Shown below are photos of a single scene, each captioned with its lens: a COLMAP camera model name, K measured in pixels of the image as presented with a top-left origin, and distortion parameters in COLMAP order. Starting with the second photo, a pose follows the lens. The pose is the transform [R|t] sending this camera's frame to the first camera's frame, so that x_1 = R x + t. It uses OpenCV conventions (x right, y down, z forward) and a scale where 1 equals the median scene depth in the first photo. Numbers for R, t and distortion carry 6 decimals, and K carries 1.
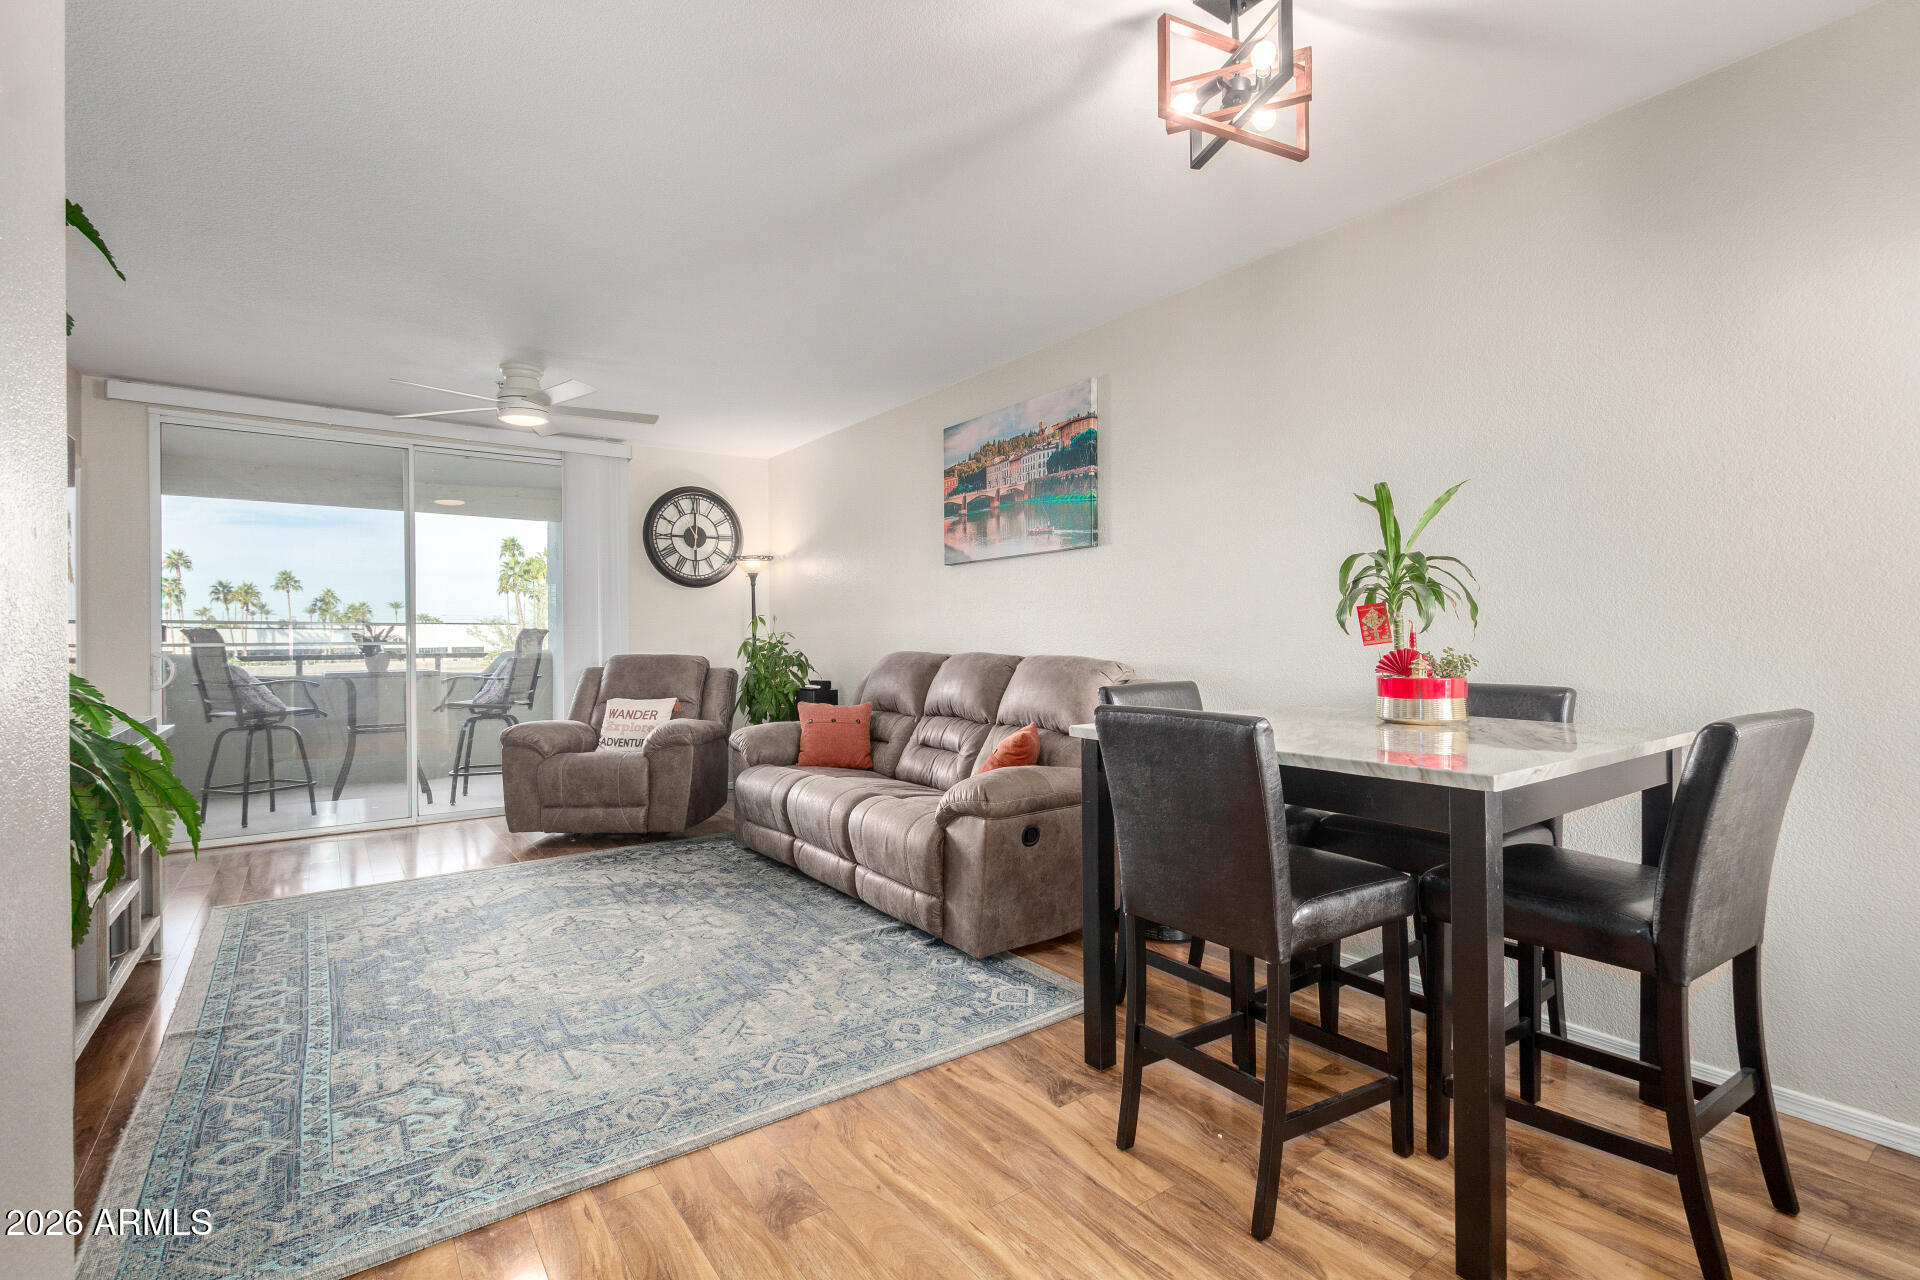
lens RADIAL K [[877.2, 0, 962.7], [0, 877.2, 639.5], [0, 0, 1]] dist [0.010701, -0.000714]
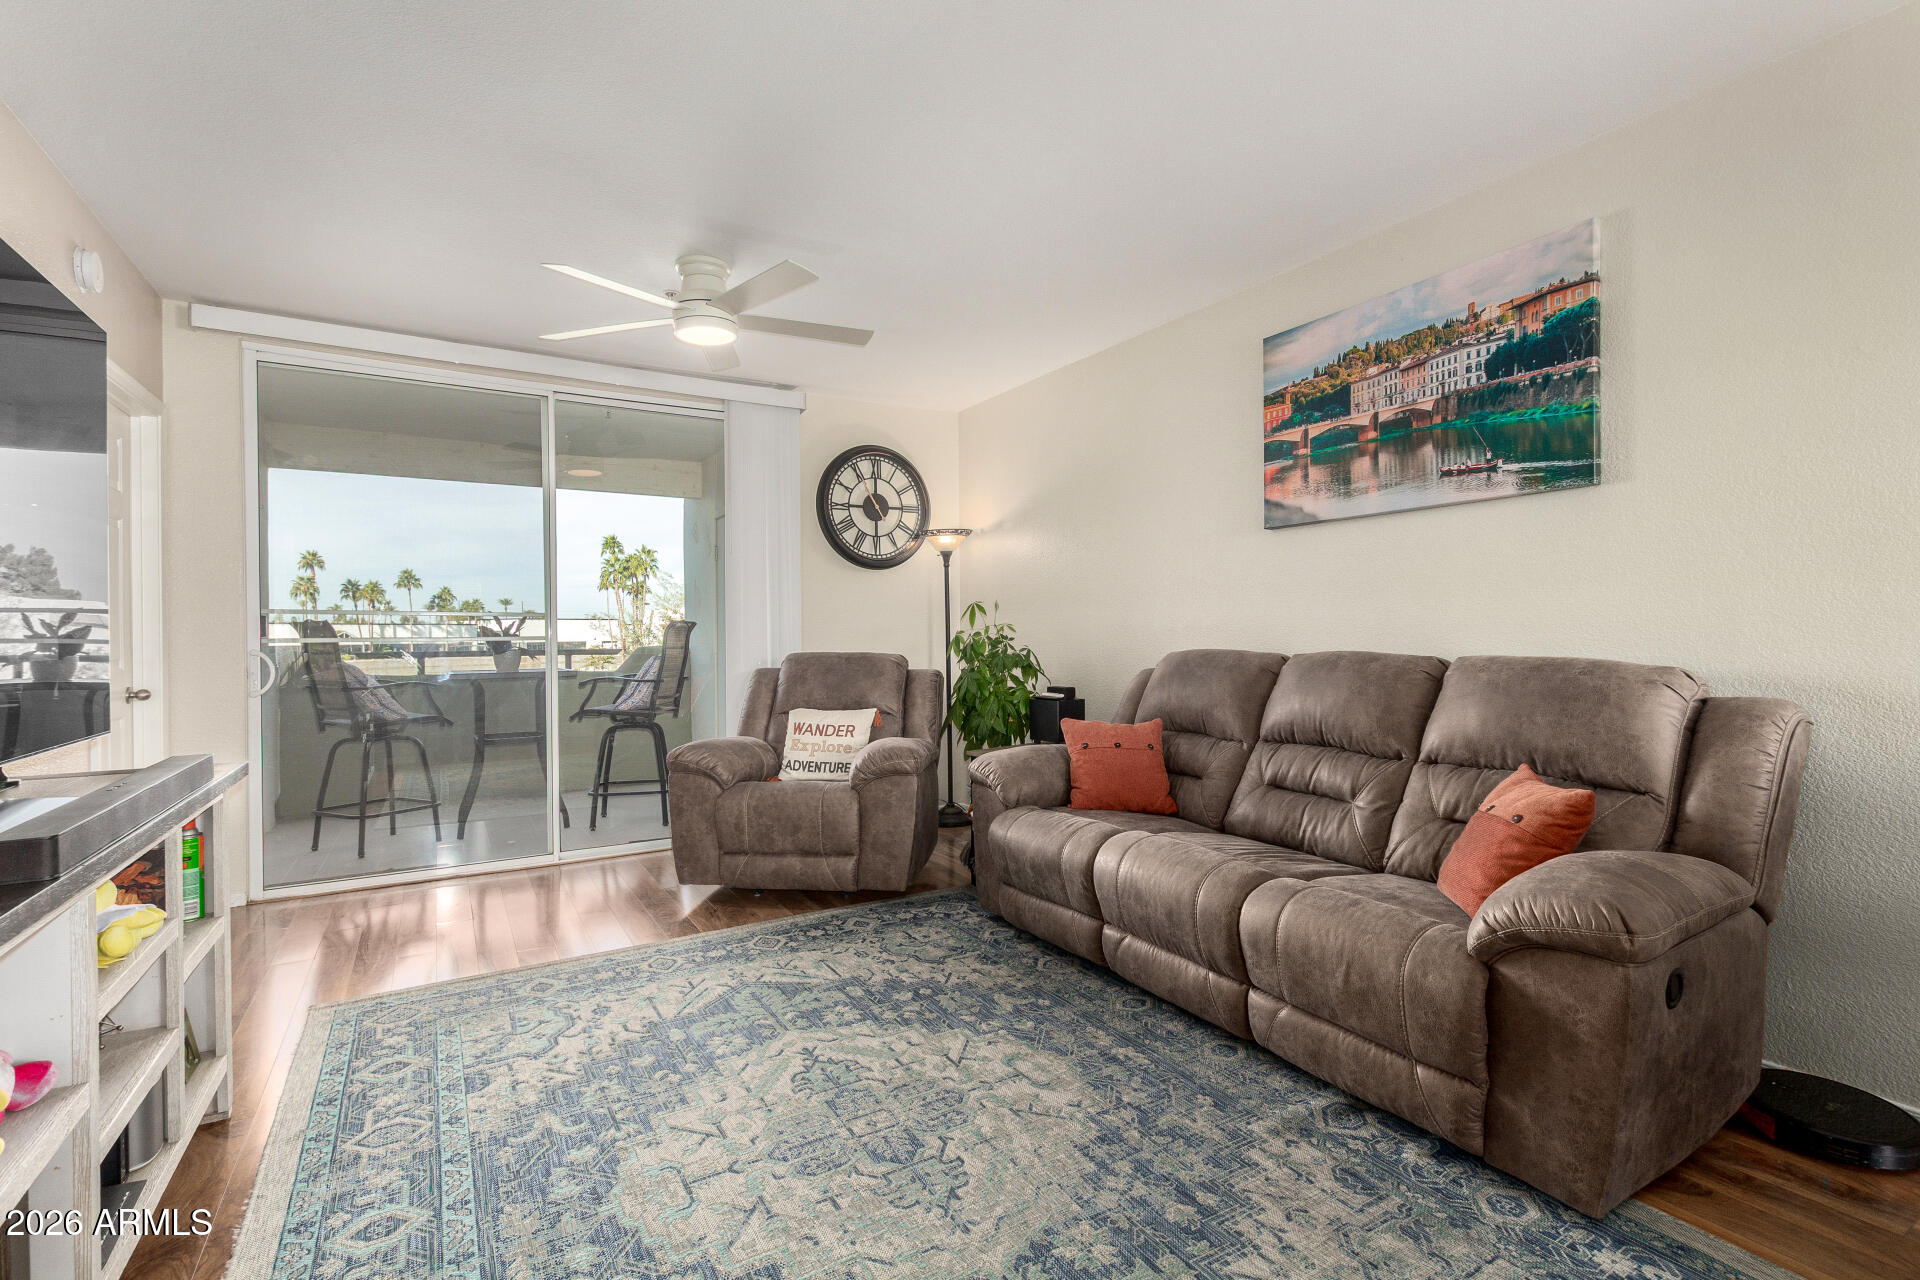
lens RADIAL K [[877.2, 0, 964.5], [0, 877.2, 639.5], [0, 0, 1]] dist [0.010701, -0.000714]
pose [[0.995899, -0.000669, -0.090472, -0.210664], [0.001252, 0.999979, 0.006388, 0.000592], [0.090466, -0.006475, 0.995879, 0.276649]]
